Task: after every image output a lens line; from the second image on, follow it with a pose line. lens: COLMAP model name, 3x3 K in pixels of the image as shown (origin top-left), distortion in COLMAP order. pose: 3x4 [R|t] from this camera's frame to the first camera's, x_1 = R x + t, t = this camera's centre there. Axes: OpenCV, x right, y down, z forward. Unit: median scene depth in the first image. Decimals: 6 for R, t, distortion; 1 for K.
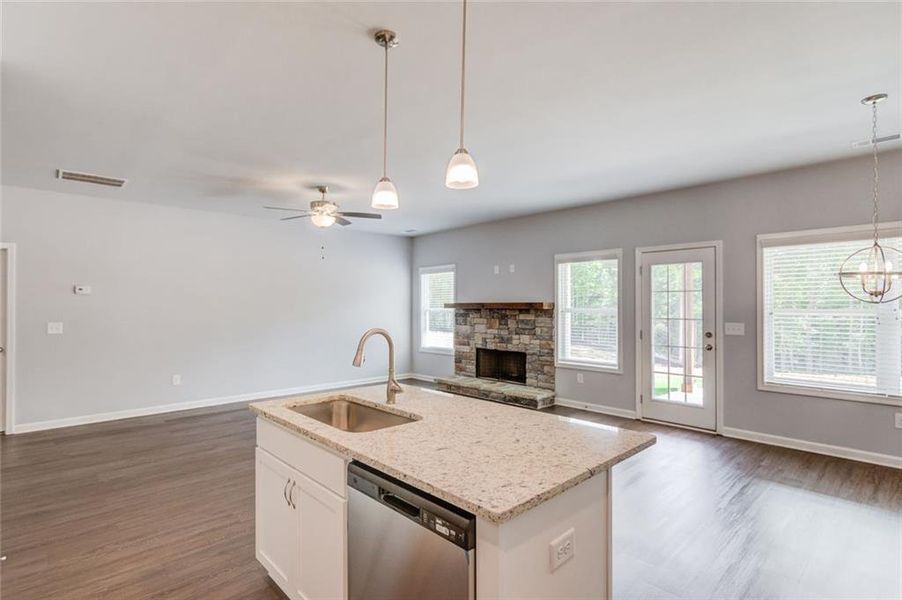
lens RADIAL K [[447.8, 0, 438.7], [0, 447.8, 302.5], [0, 0, 1]] dist [-0.003624, 0.000592]
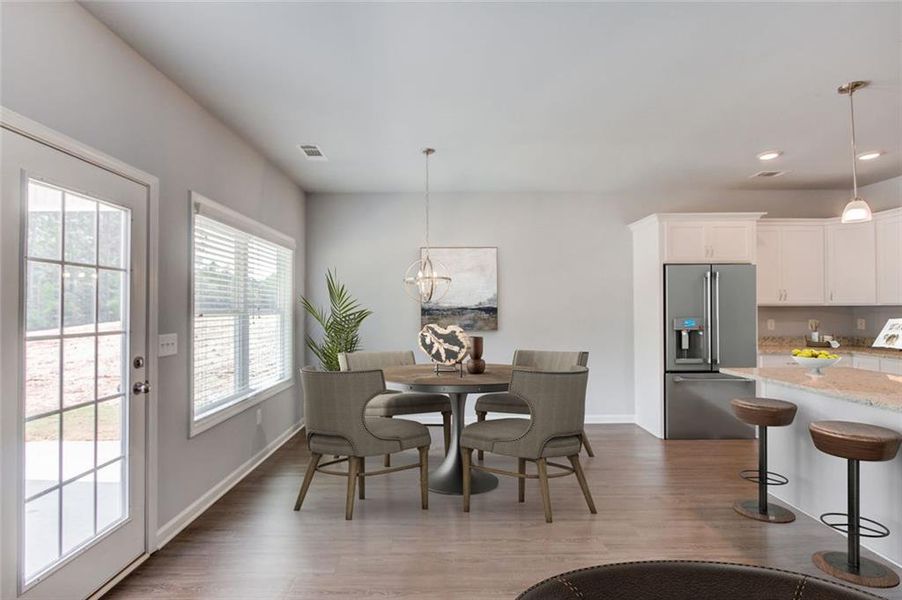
lens RADIAL K [[447.8, 0, 448.2], [0, 447.8, 301.3], [0, 0, 1]] dist [-0.003624, 0.000592]
pose [[-0.776116, 0.012008, 0.630475, 0.032903], [0.000053, 0.999820, -0.018977, 0.014302], [-0.630590, -0.014695, -0.775977, 1.084159]]
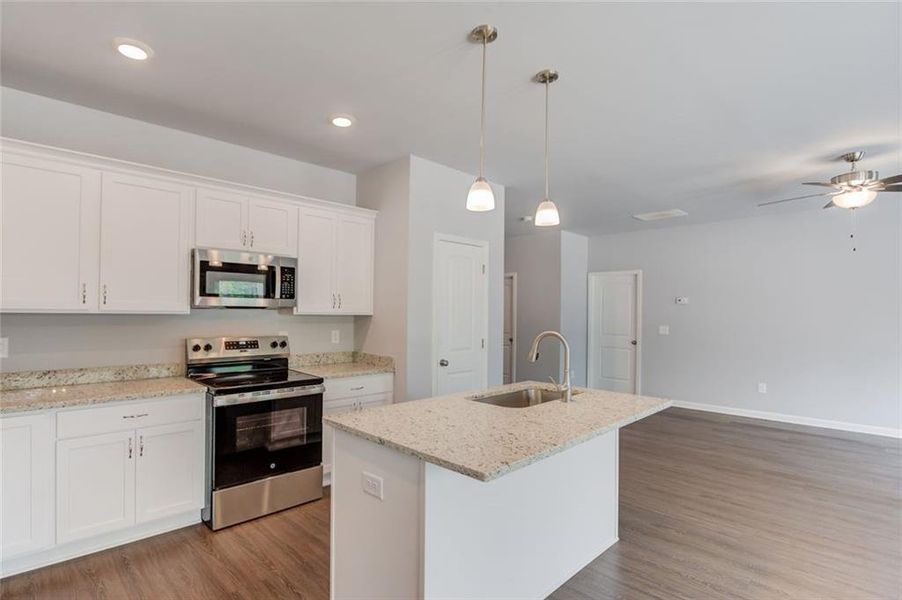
lens RADIAL K [[447.8, 0, 462.1], [0, 447.8, 314.9], [0, 0, 1]] dist [-0.003624, 0.000592]
pose [[0.058840, 0.008262, -0.998233, 0.441591], [-0.003365, 0.999962, 0.008077, 0.003574], [0.998262, 0.002884, 0.058865, 0.315645]]
